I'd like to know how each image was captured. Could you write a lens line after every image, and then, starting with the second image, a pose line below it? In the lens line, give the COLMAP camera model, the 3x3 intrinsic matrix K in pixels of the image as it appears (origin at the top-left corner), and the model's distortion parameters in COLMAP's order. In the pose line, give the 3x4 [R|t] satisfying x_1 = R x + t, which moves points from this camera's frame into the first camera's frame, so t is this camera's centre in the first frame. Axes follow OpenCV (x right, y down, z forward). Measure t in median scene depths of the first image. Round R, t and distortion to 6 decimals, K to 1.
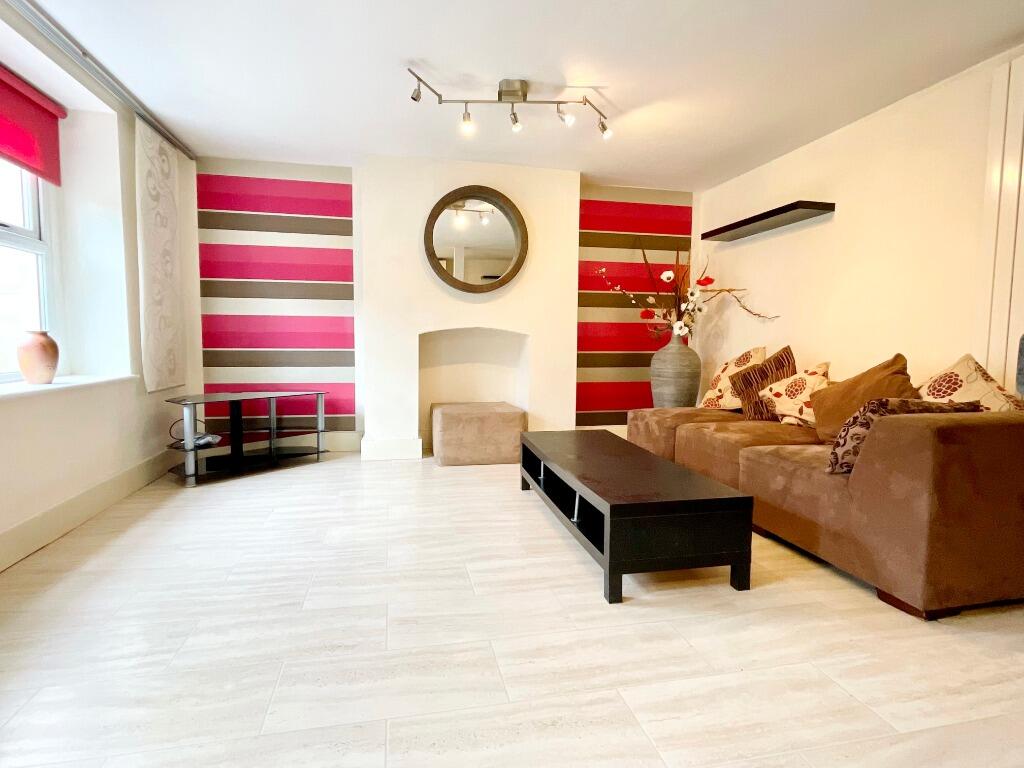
lens RADIAL K [[545.7, 0, 512.0], [0, 545.7, 384.0], [0, 0, 1]] dist [-0.002219, -0.000100]
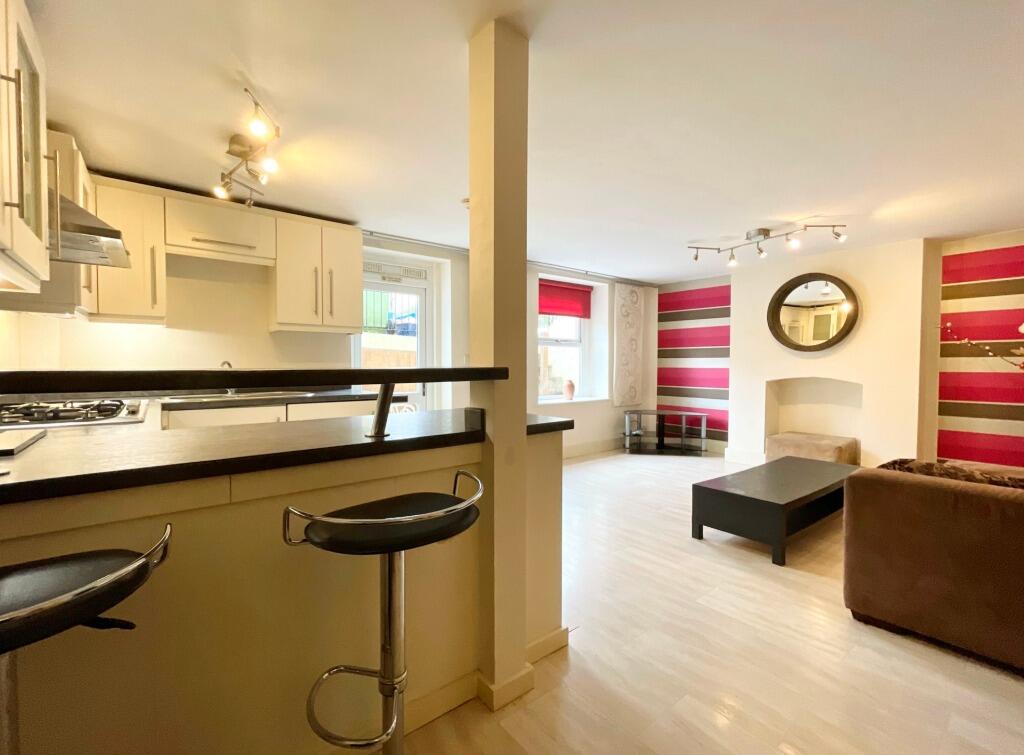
lens RADIAL K [[449.2, 0, 512.0], [0, 449.2, 377.5], [0, 0, 1]] dist [0.016163, -0.000206]
pose [[0.441224, 0.020689, -0.897159, 0.674936], [-0.066027, 0.997773, -0.009463, -0.049540], [0.894965, 0.063412, 0.441607, -0.149983]]
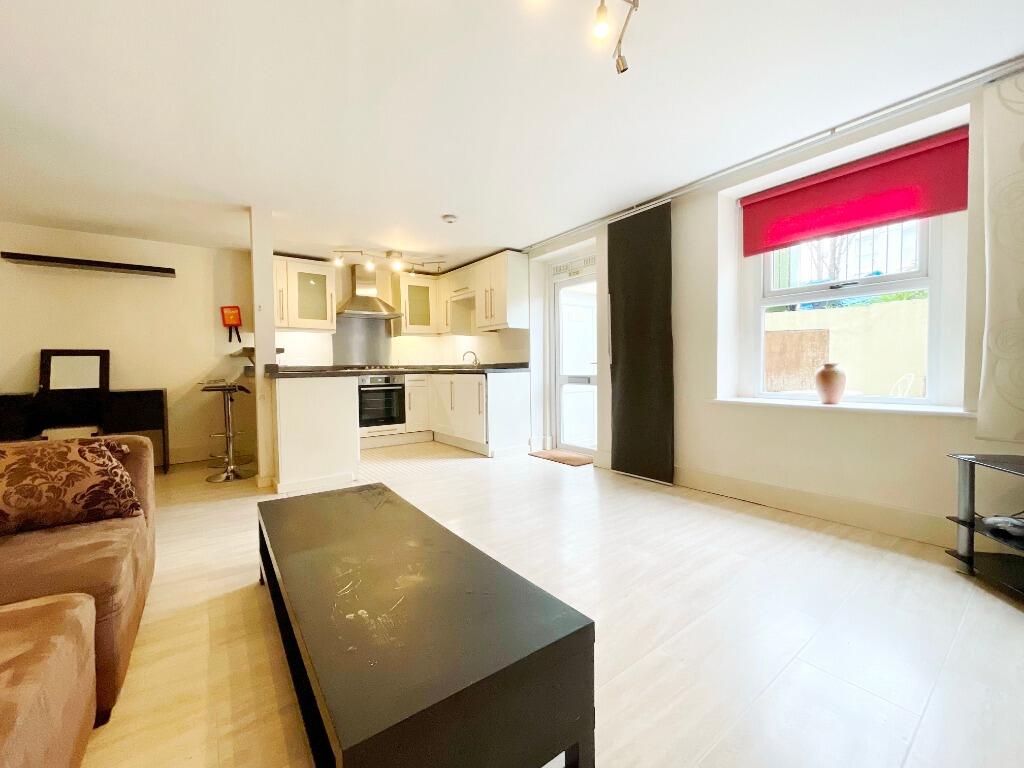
lens RADIAL K [[411.8, 0, 512.0], [0, 411.8, 384.0], [0, 0, 1]] dist [-0.000381, -0.000586]
pose [[-0.907928, 0.018556, -0.418714, 0.164866], [-0.027235, 0.994296, 0.103118, -0.090901], [0.418239, 0.105028, -0.902244, 1.100838]]
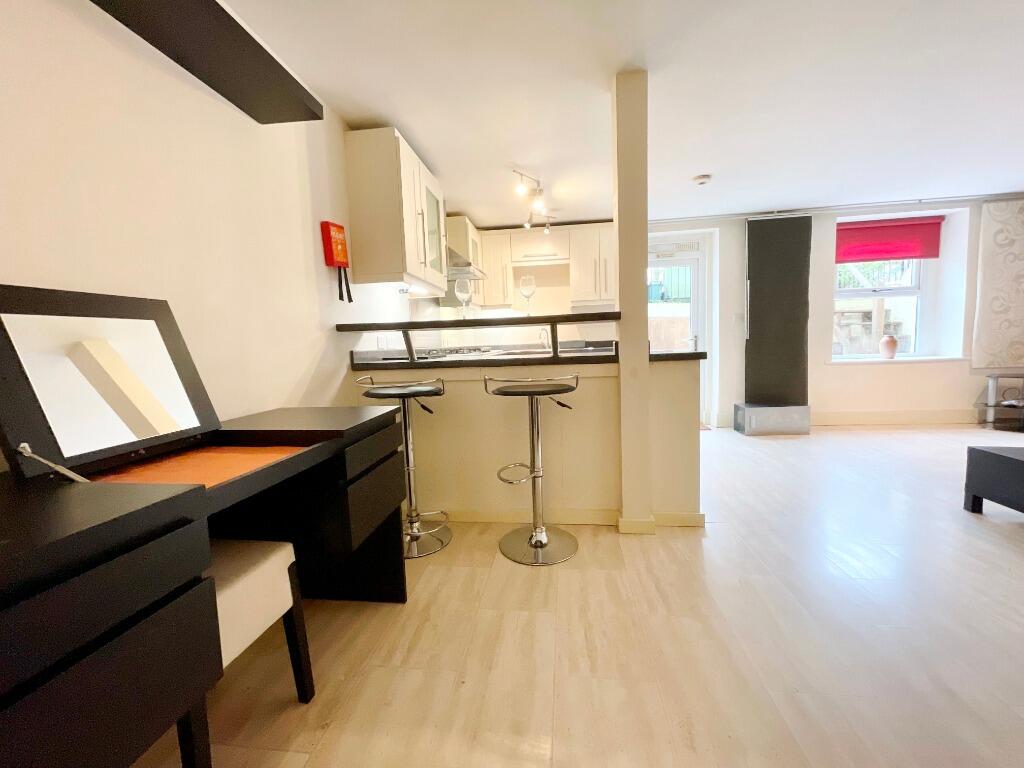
lens RADIAL K [[411.8, 0, 512.0], [0, 411.8, 384.0], [0, 0, 1]] dist [-0.000381, -0.000586]
pose [[-0.330070, 0.091869, -0.939475, 0.884105], [-0.036111, 0.993295, 0.109819, -0.020610], [0.943265, 0.070174, -0.324539, 0.063570]]
